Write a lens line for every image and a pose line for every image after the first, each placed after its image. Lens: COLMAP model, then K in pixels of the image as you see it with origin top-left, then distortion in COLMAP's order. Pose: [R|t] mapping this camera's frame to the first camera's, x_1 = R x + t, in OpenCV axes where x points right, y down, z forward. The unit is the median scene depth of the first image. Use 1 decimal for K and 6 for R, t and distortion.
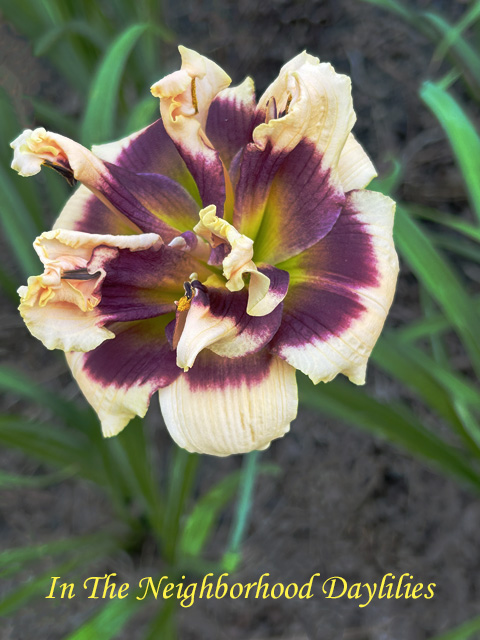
lens RADIAL K [[989.6, 0, 229.1], [0, 989.6, 322.8], [0, 0, 1]] dist [-0.001530, 0.000000]
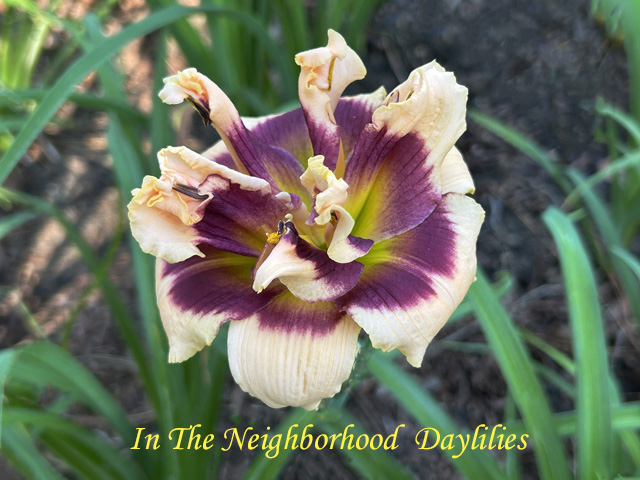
lens RADIAL K [[989.6, 0, 330.1], [0, 989.6, 247.4], [0, 0, 1]] dist [-0.001530, 0.000000]
pose [[0.968148, 0.245658, -0.048399, 0.066279], [-0.250210, 0.942122, -0.223160, 0.207733], [-0.009223, 0.228162, 0.973579, -0.060160]]
